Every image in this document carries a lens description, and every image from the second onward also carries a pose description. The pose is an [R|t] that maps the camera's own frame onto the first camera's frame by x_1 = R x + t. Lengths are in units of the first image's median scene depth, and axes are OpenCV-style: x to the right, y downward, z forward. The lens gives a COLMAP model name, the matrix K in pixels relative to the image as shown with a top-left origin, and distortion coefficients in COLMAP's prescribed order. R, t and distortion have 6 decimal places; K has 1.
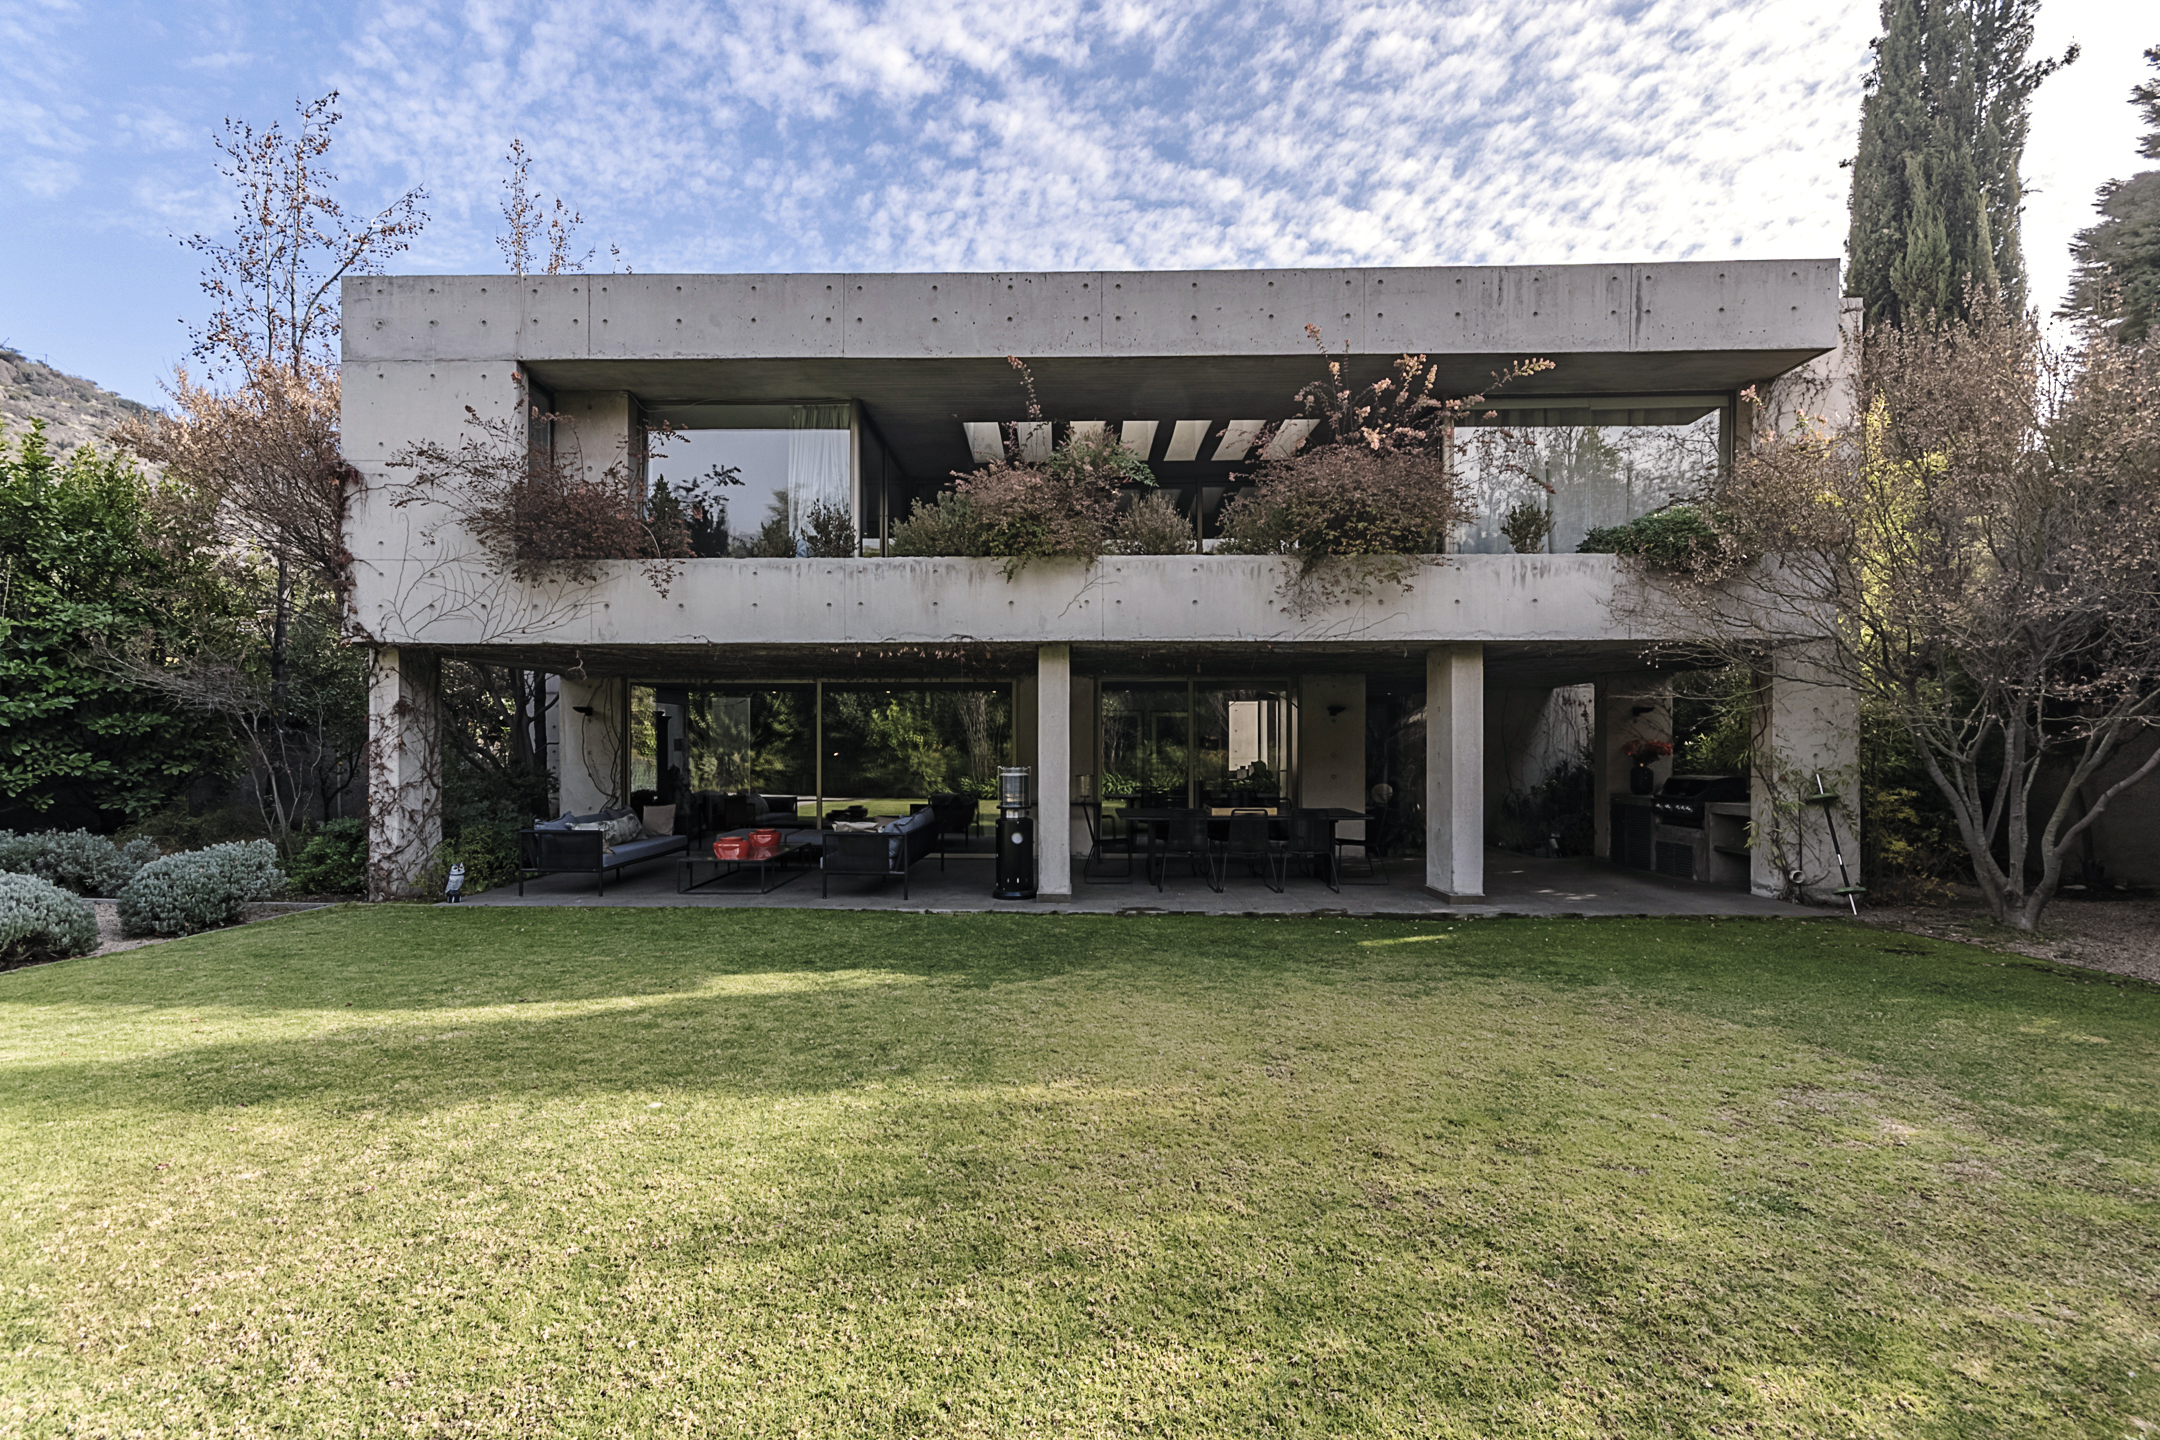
lens RADIAL K [[942.8, 0, 1077.6], [0, 942.8, 731.3], [0, 0, 1]] dist [0.010855, -0.000100]
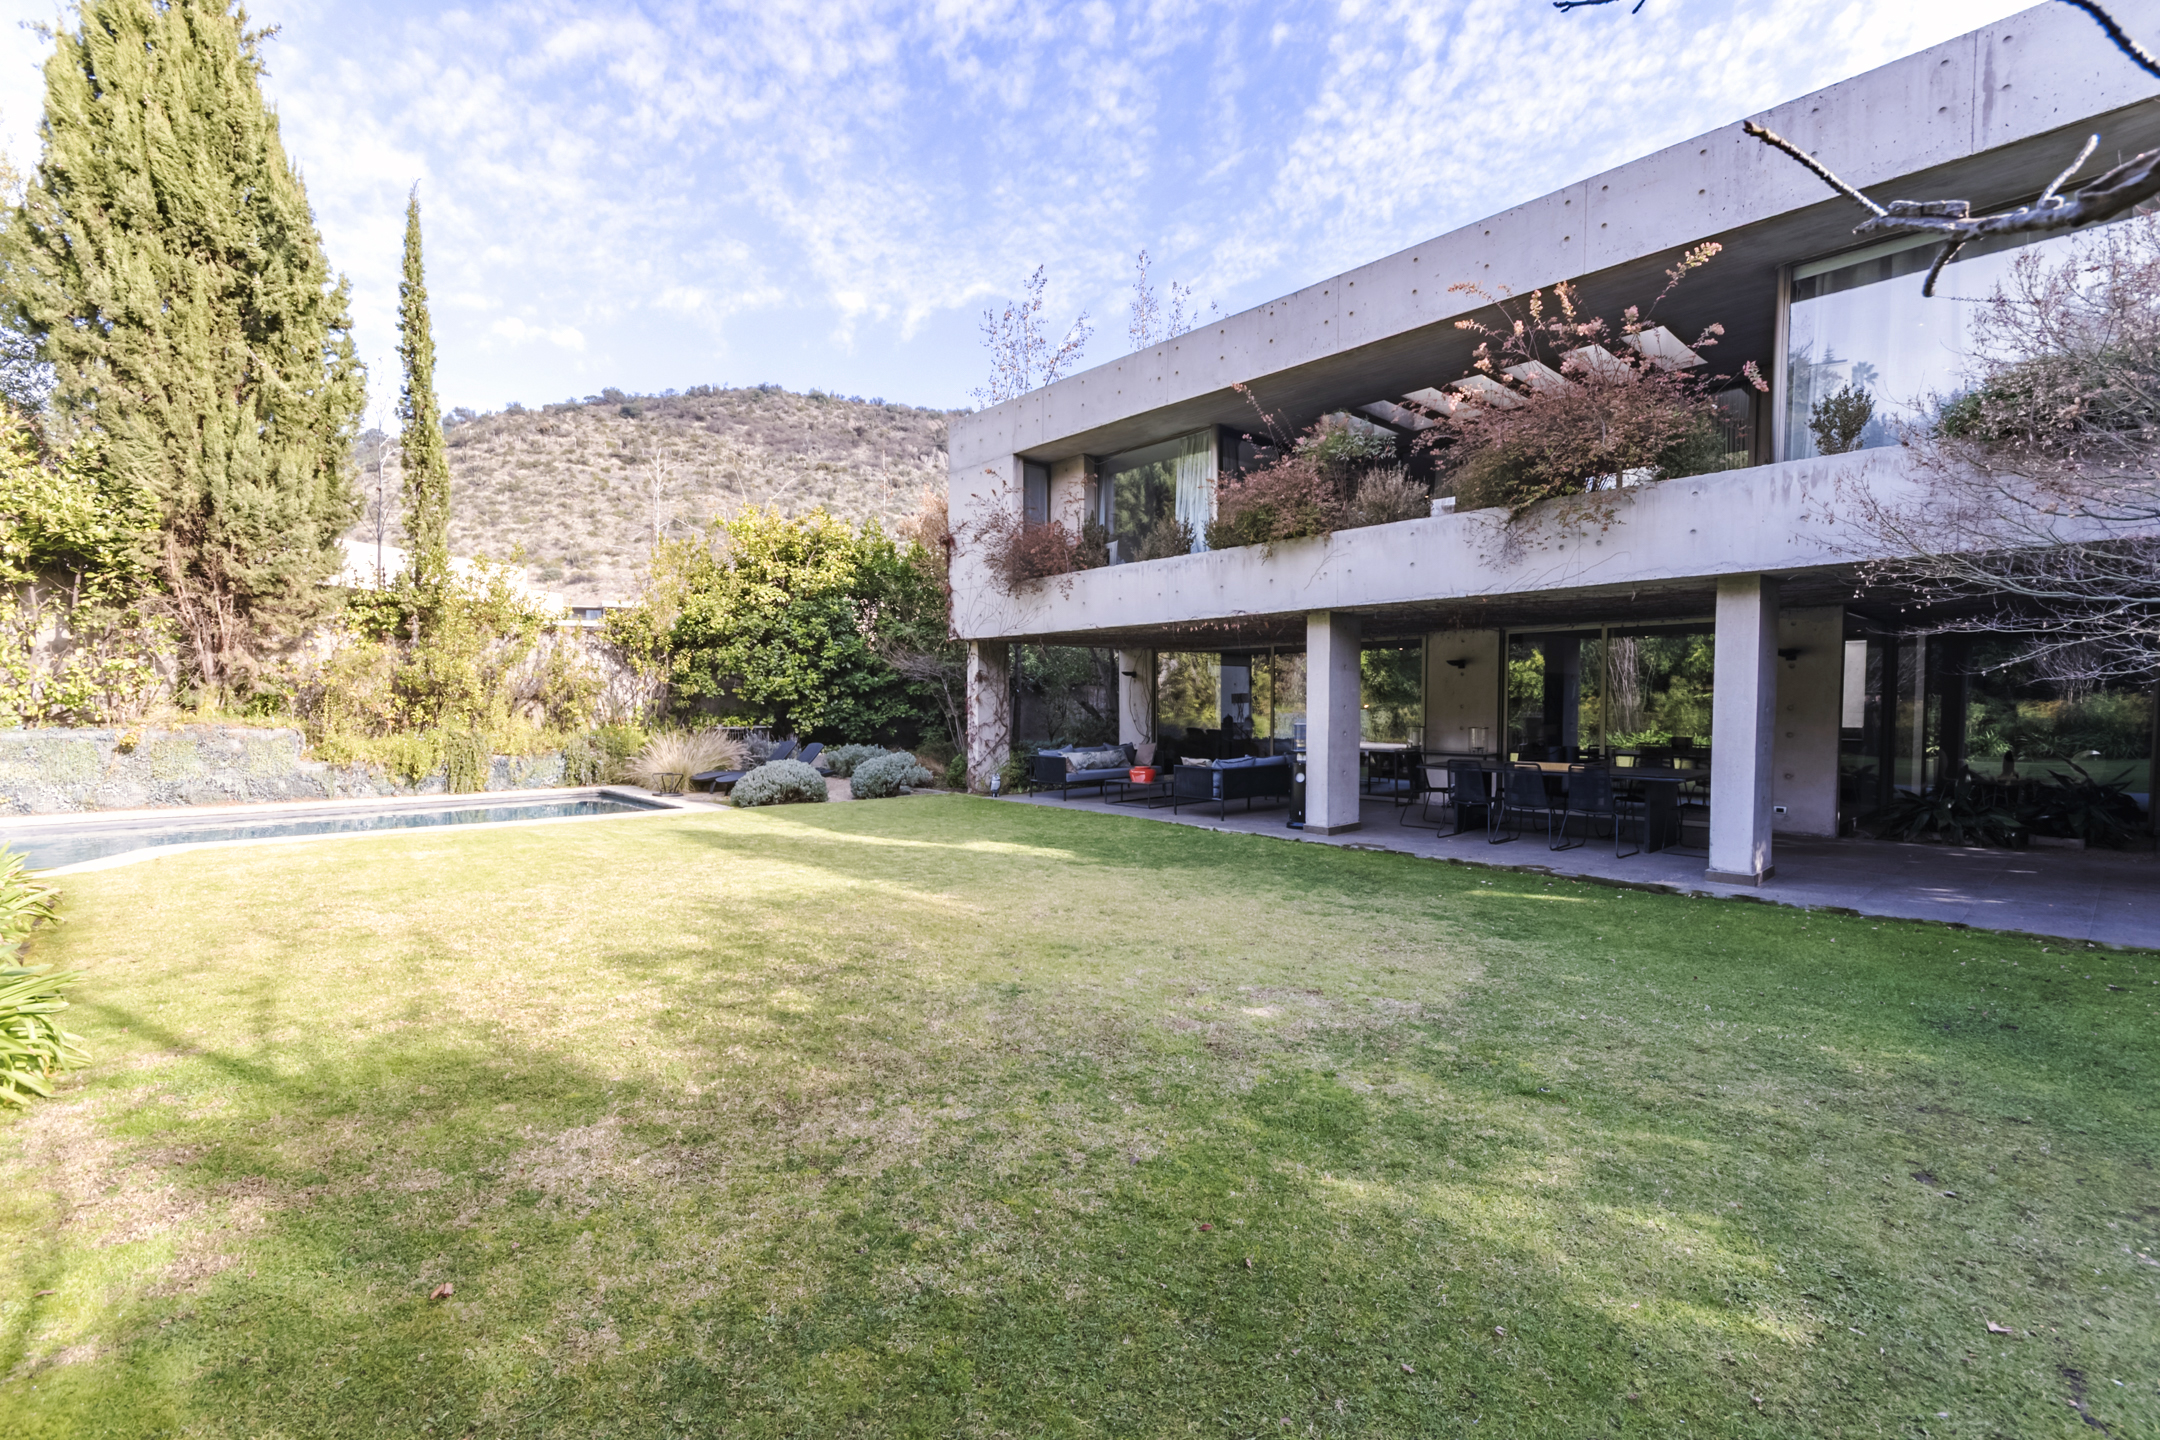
lens RADIAL K [[914.3, 0, 1080.0], [0, 914.3, 720.0], [0, 0, 1]] dist [-0.000140, -0.000179]
pose [[0.701518, 0.012796, -0.712537, 0.570882], [0.015836, 0.999312, 0.033537, -0.001532], [0.712476, -0.034811, 0.700833, 0.006310]]
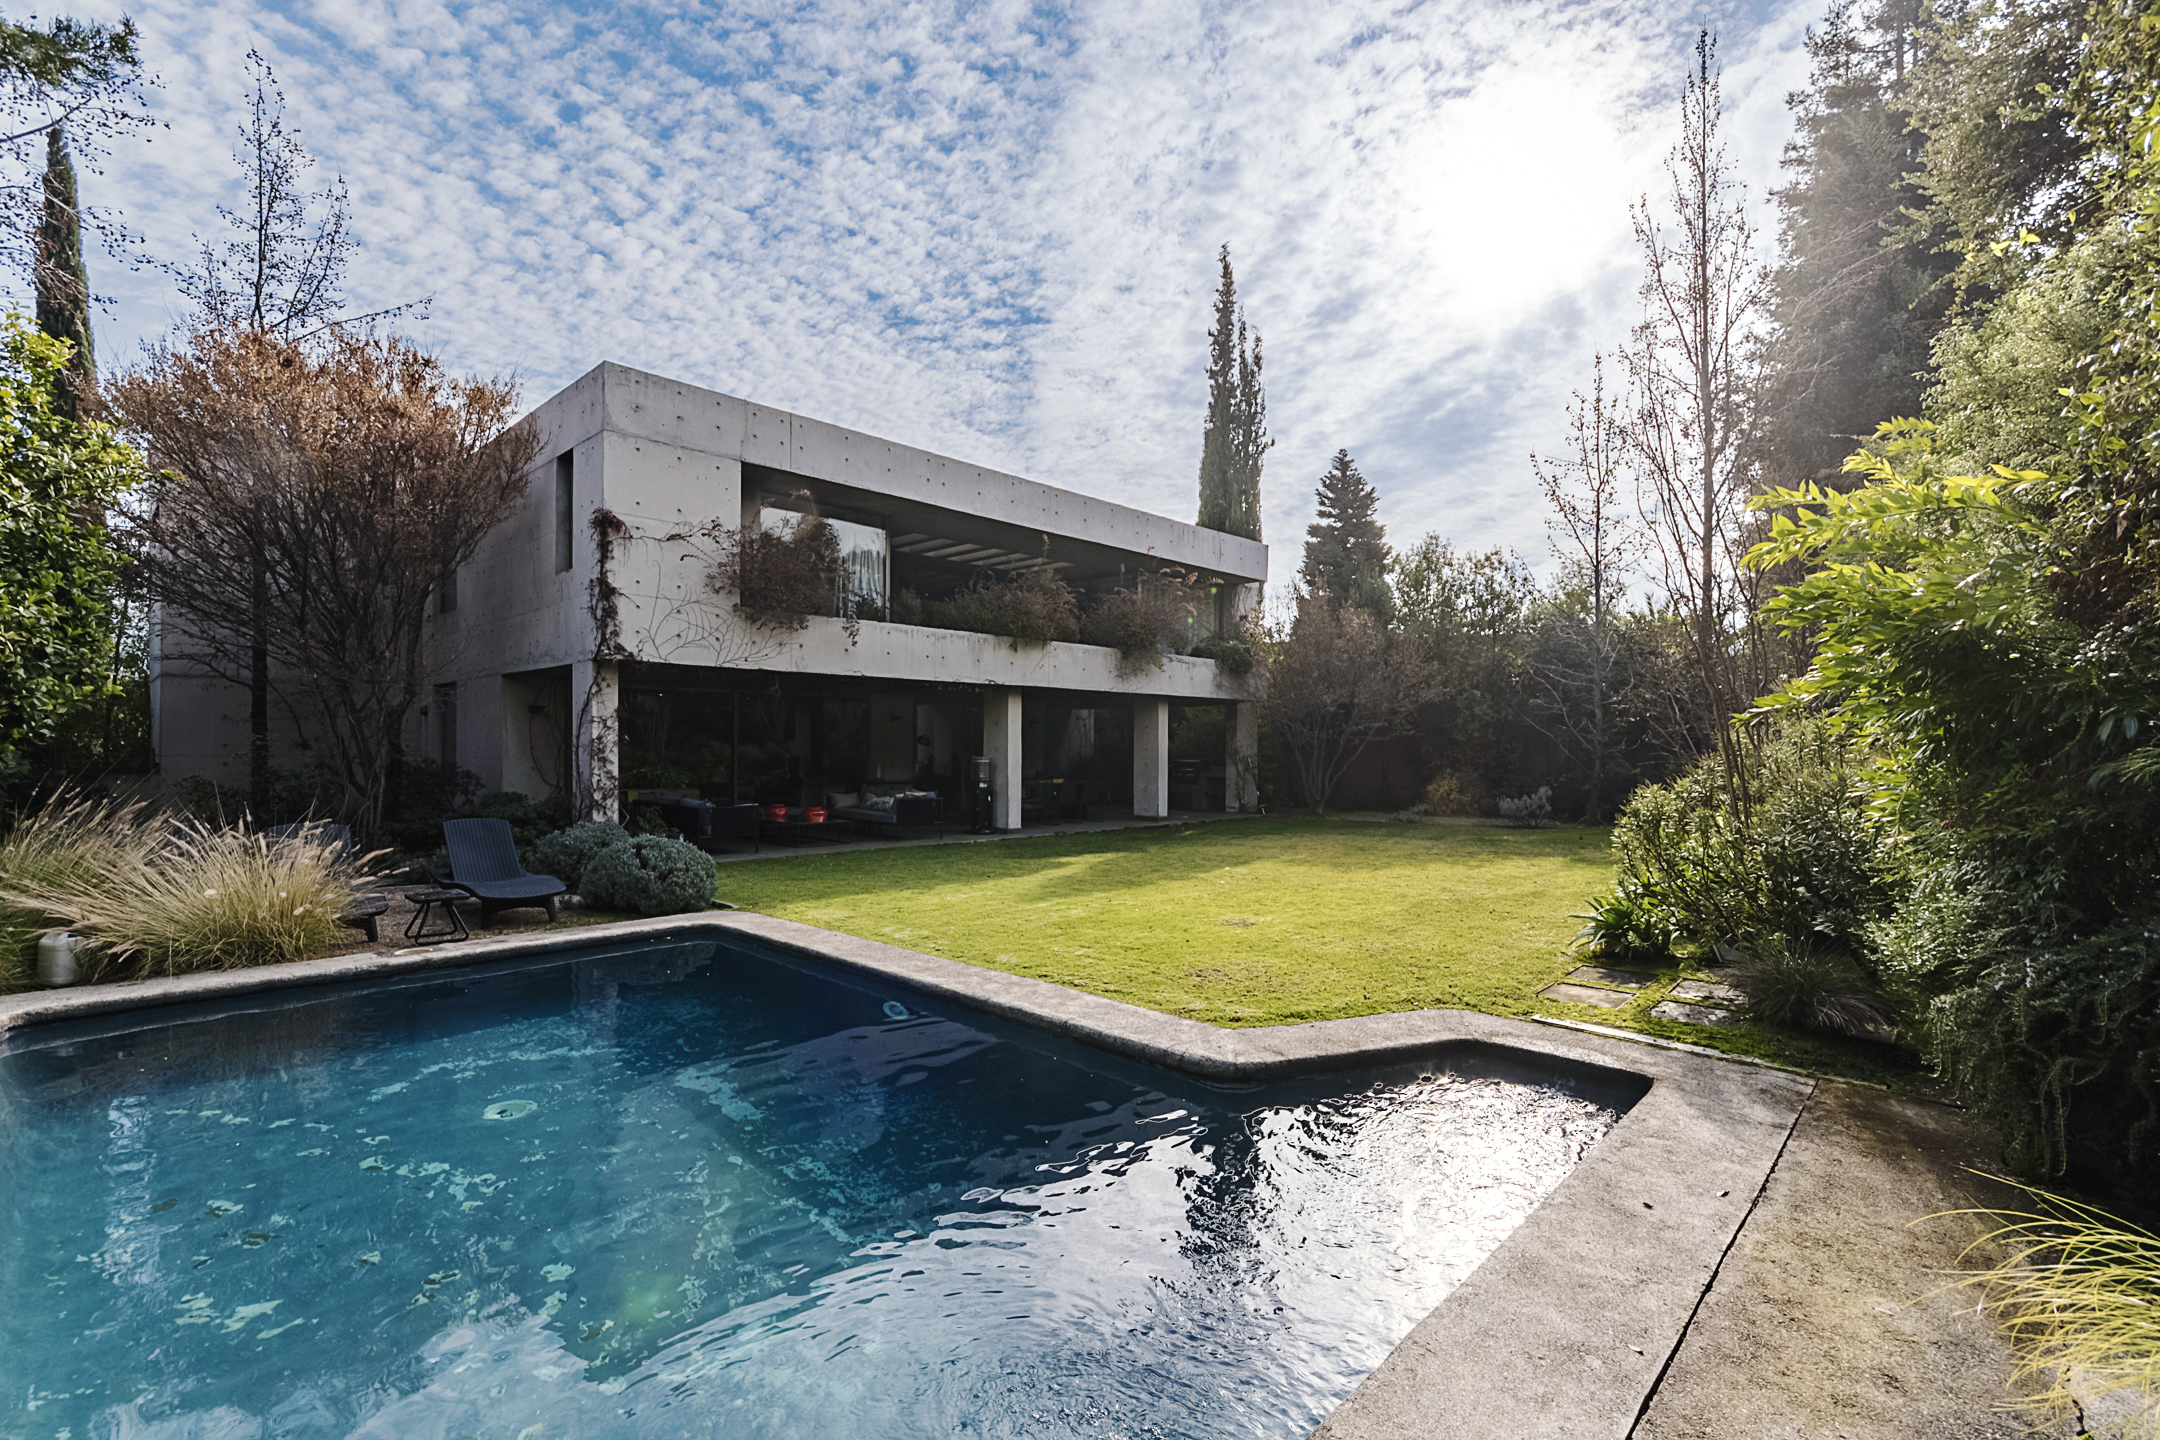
lens RADIAL K [[942.8, 0, 1077.6], [0, 942.8, 731.3], [0, 0, 1]] dist [0.010855, -0.000100]
pose [[0.684419, 0.013660, 0.728961, -1.223882], [-0.016776, 0.999855, -0.002985, -0.005818], [-0.728896, -0.010186, 0.684548, -0.283133]]
